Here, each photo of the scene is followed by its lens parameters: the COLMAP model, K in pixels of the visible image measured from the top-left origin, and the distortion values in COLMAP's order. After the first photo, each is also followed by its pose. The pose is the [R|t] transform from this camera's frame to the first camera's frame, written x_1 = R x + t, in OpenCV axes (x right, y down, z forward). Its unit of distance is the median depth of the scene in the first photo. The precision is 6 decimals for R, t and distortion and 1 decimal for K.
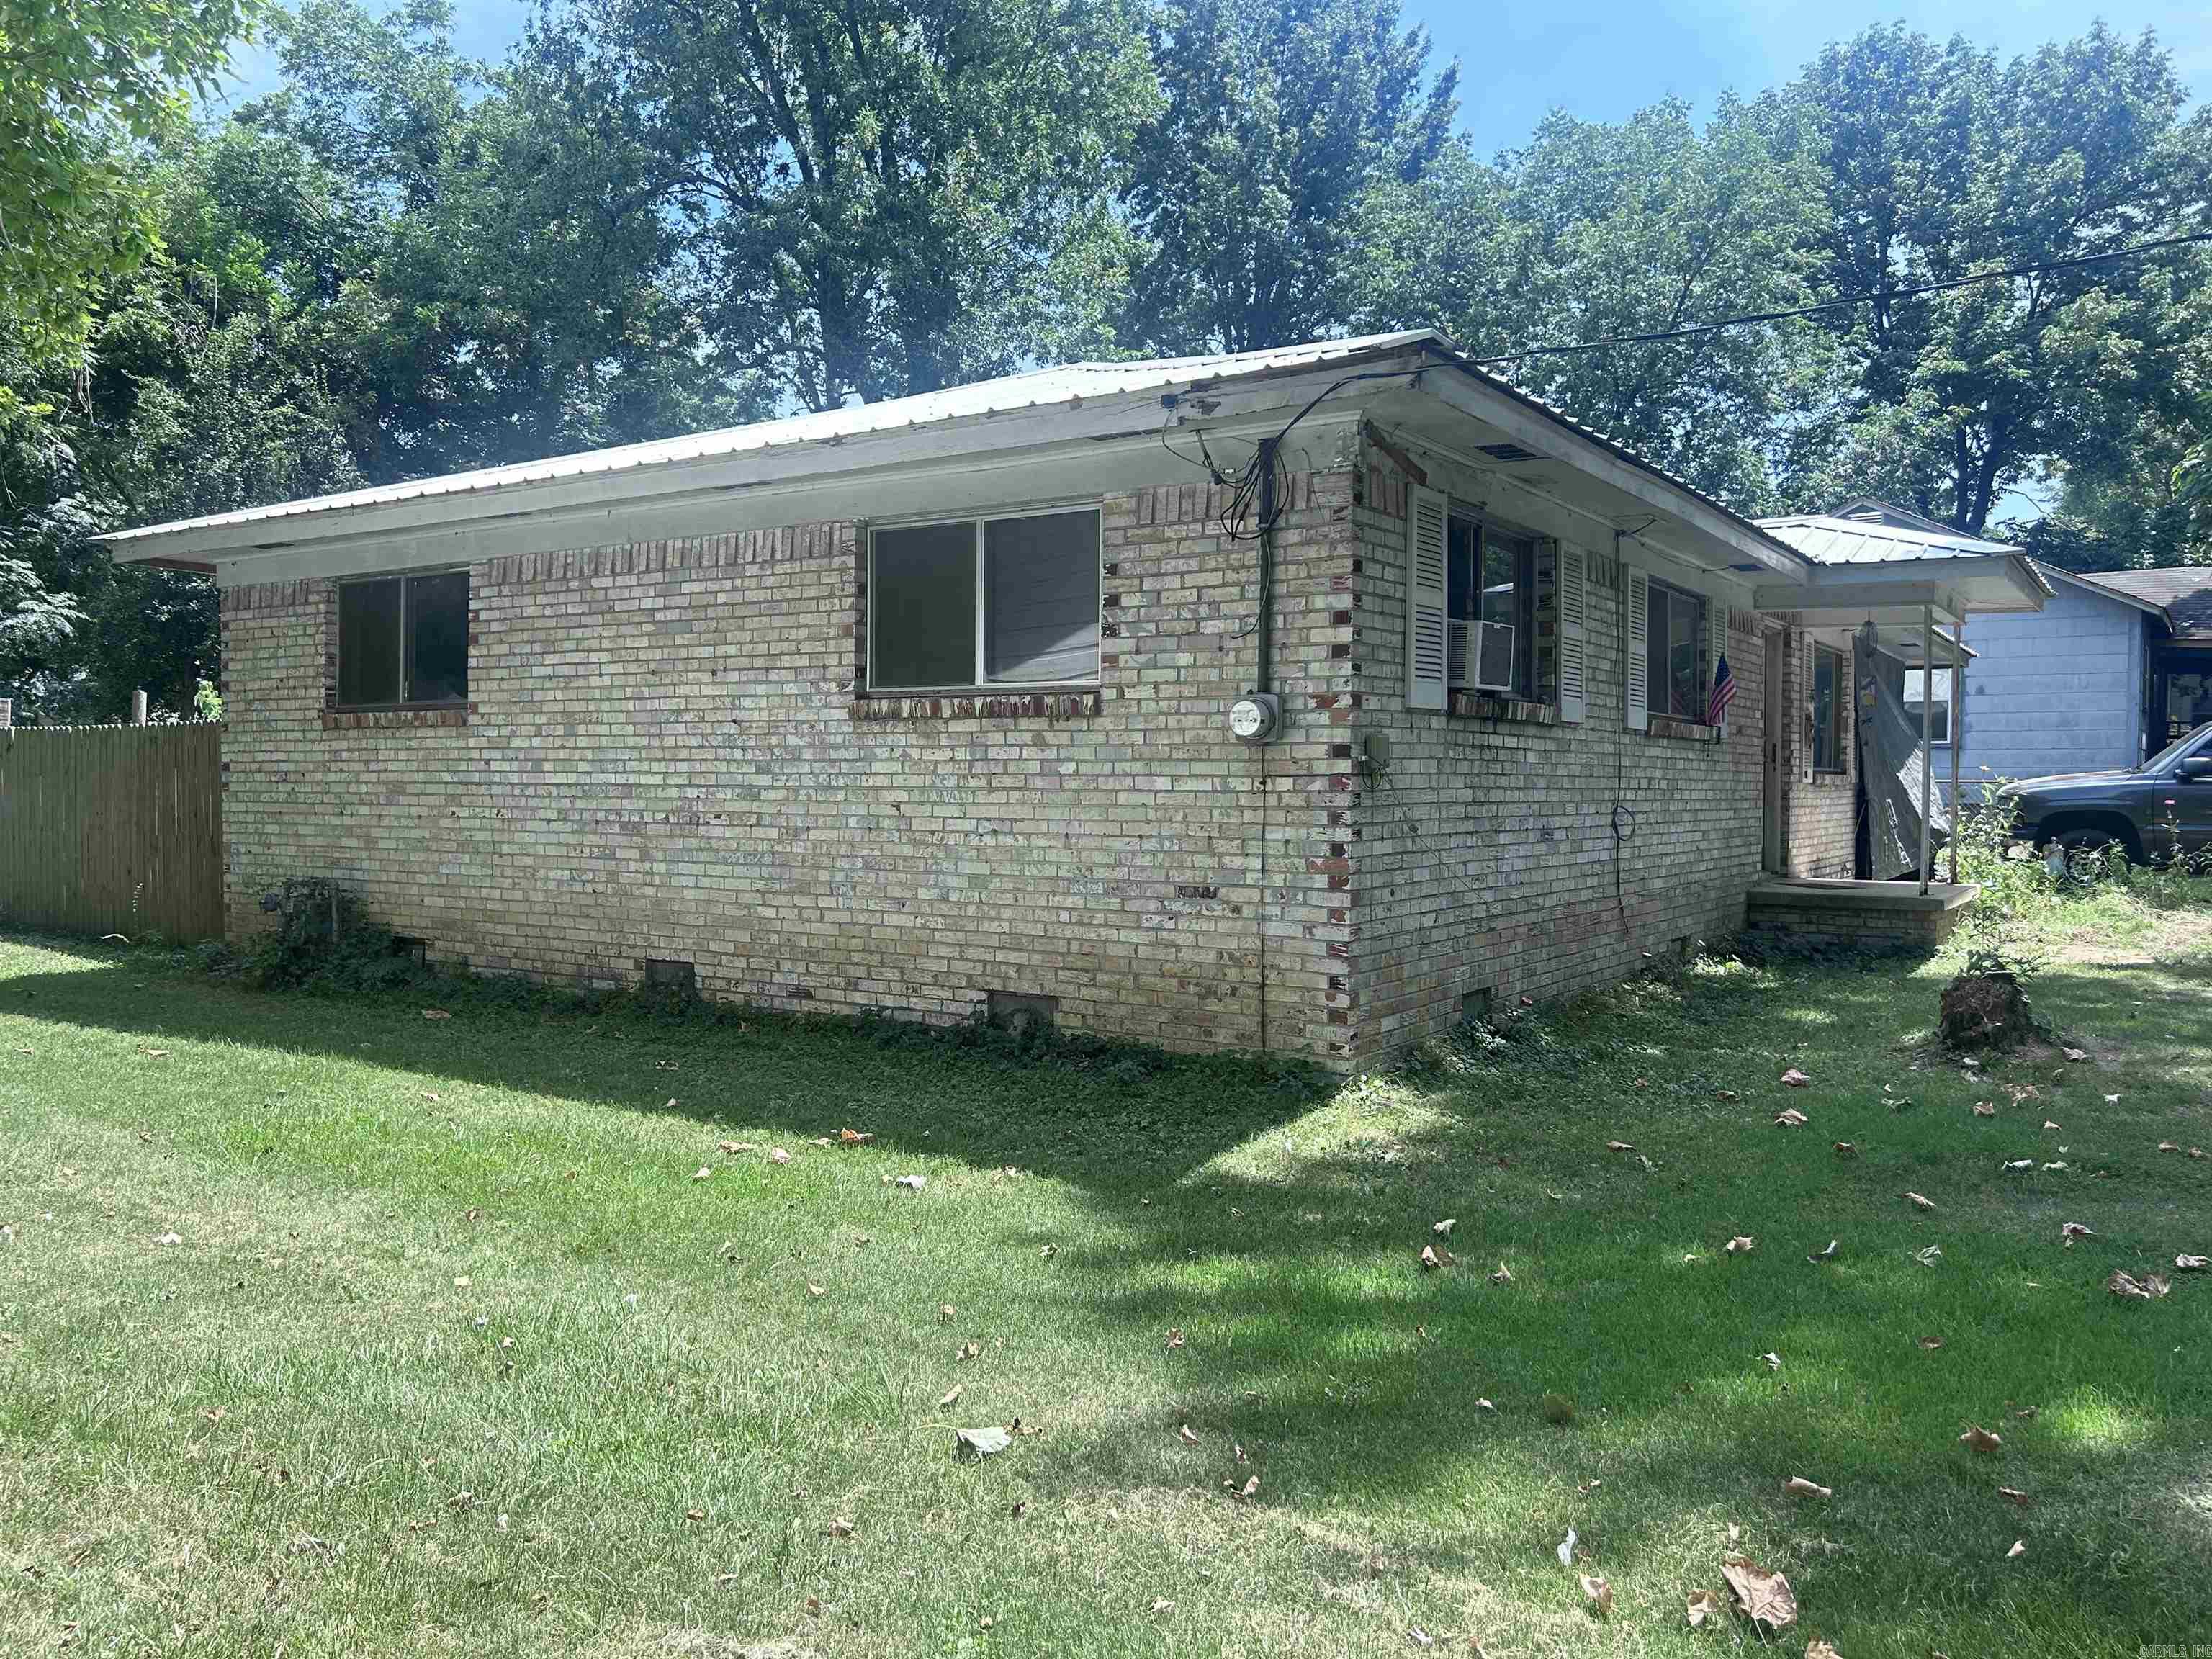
lens RADIAL K [[1677.0, 0, 1110.8], [0, 1677.0, 831.6], [0, 0, 1]] dist [0.075200, -0.085999]
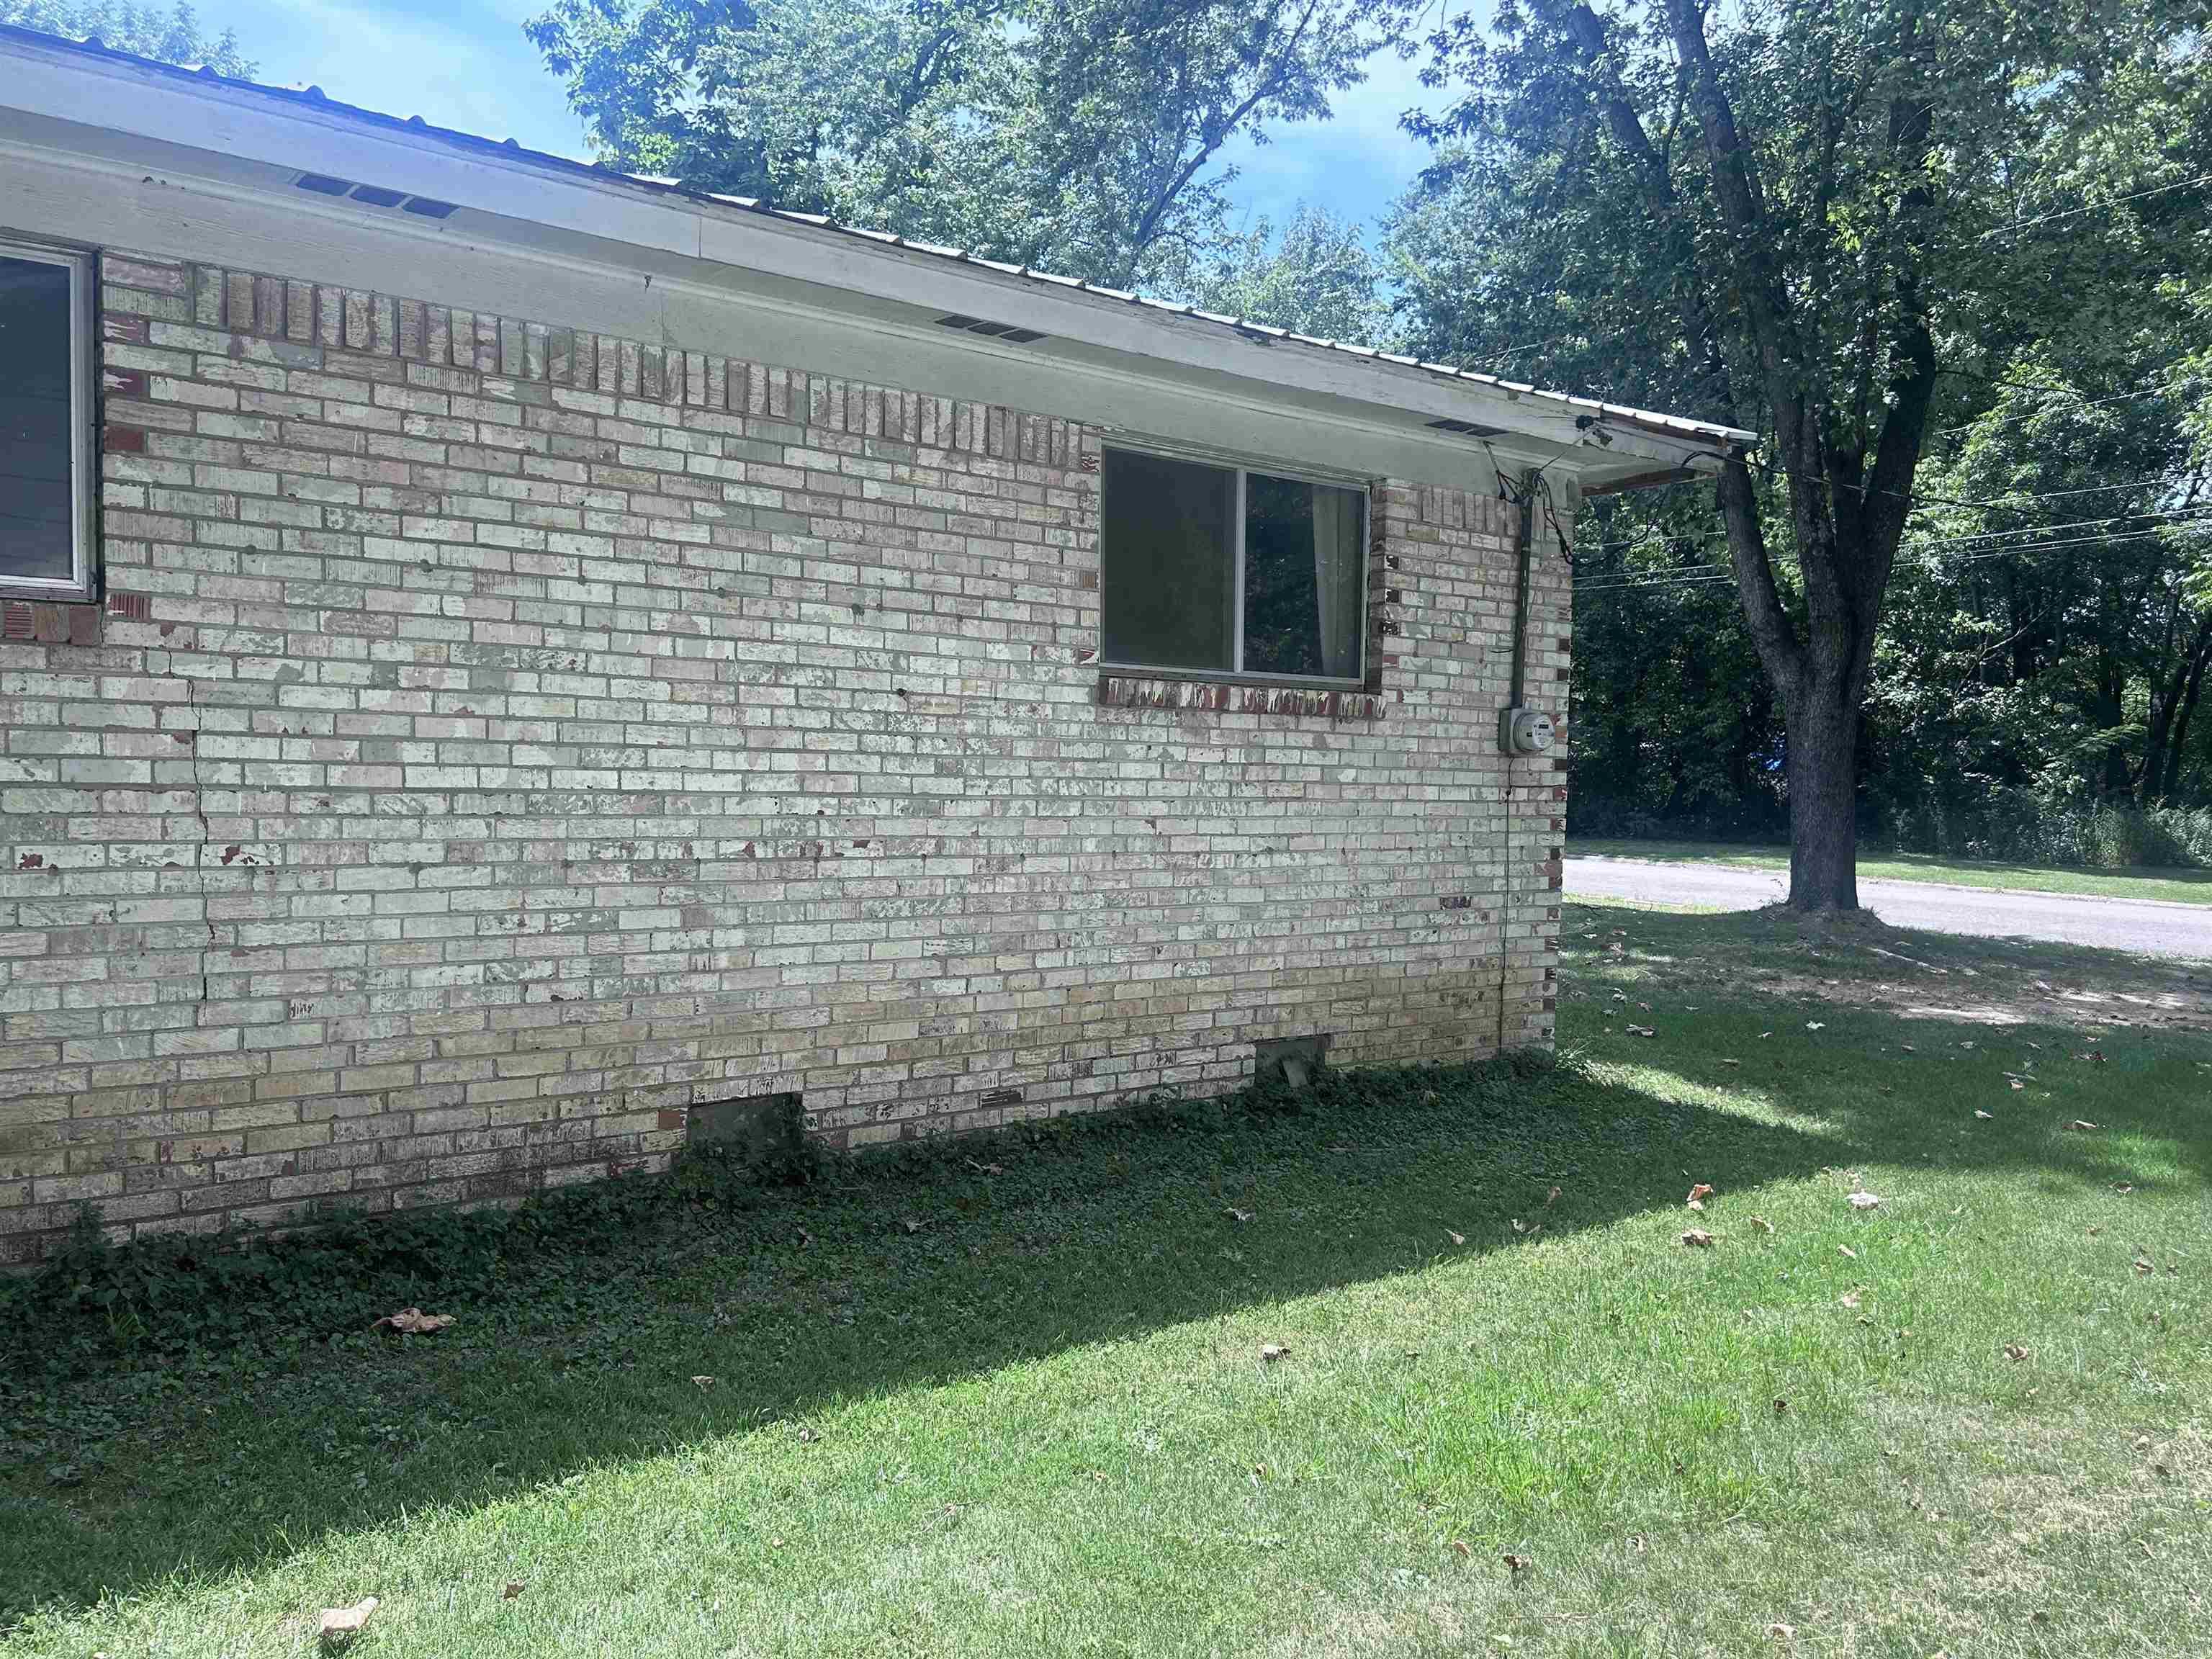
lens RADIAL K [[1677.0, 0, 1103.1], [0, 1677.0, 828.1], [0, 0, 1]] dist [0.075200, -0.085999]
pose [[0.318849, -0.028891, 0.947365, -0.824144], [0.010861, 0.999581, 0.026828, -0.031866], [-0.947743, 0.001736, 0.319029, 0.753883]]
